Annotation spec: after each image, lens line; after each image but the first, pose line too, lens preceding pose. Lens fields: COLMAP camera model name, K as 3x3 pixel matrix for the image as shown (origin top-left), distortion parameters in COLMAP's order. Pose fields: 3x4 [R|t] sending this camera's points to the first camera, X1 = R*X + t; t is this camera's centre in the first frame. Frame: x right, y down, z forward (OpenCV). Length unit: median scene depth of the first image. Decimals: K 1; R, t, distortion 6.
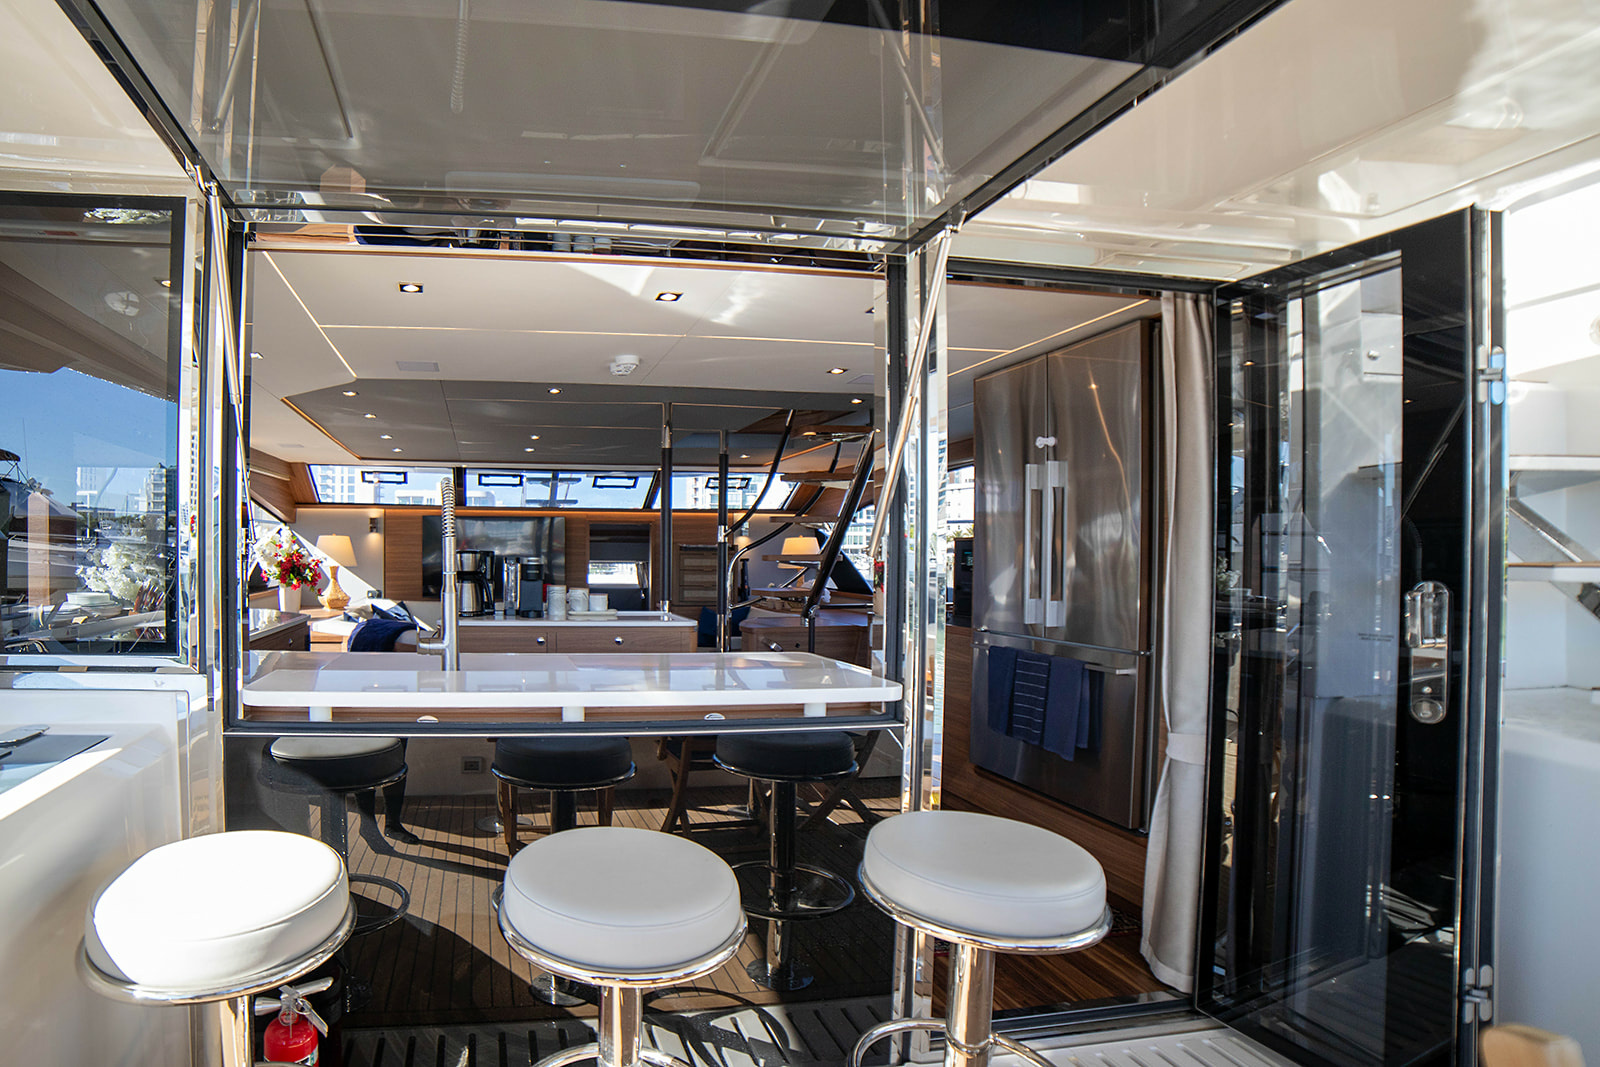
lens RADIAL K [[761.8, 0, 573.8], [0, 761.8, 564.3], [0, 0, 1]] dist [-0.055813, 0.000325]
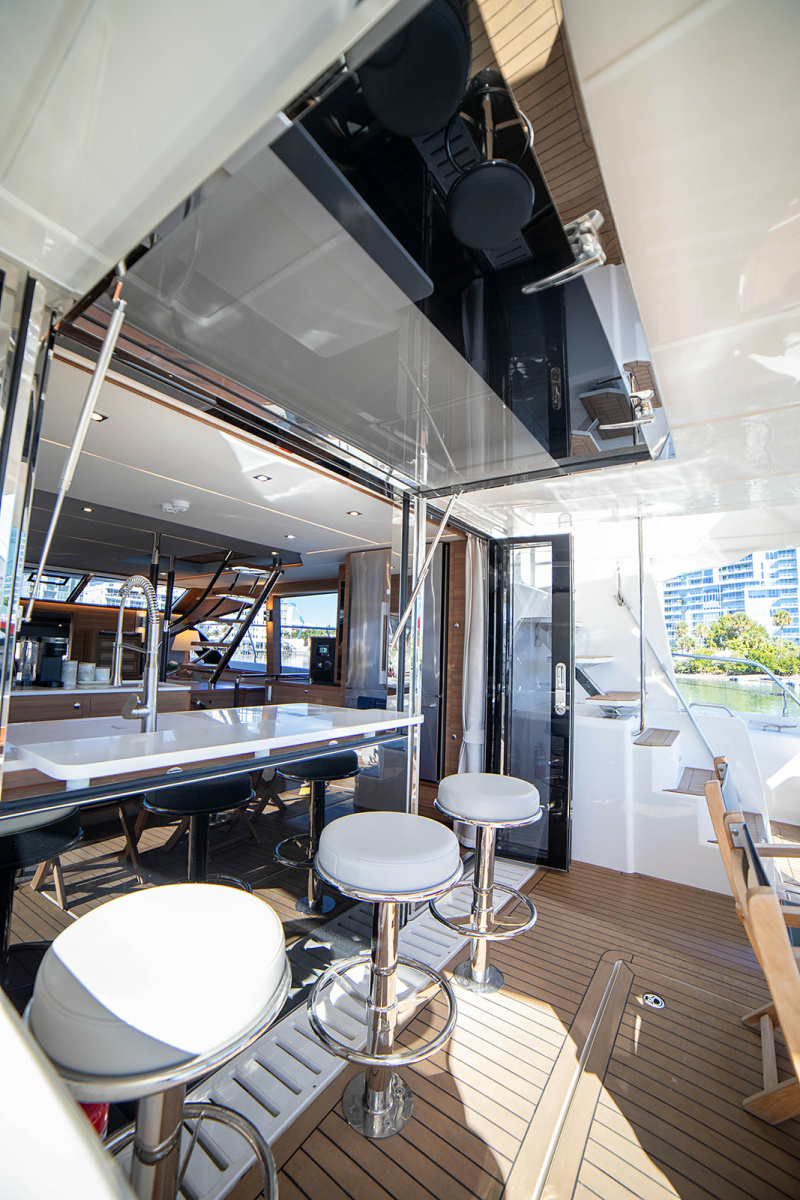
lens RADIAL K [[469.4, 0, 400.2], [0, 469.4, 583.2], [0, 0, 1]] dist [-0.040750, -0.000006]
pose [[0.672520, 0.127703, 0.728978, -0.462509], [-0.024045, 0.988251, -0.150939, 0.006934], [-0.739688, 0.083982, 0.667689, 0.186349]]
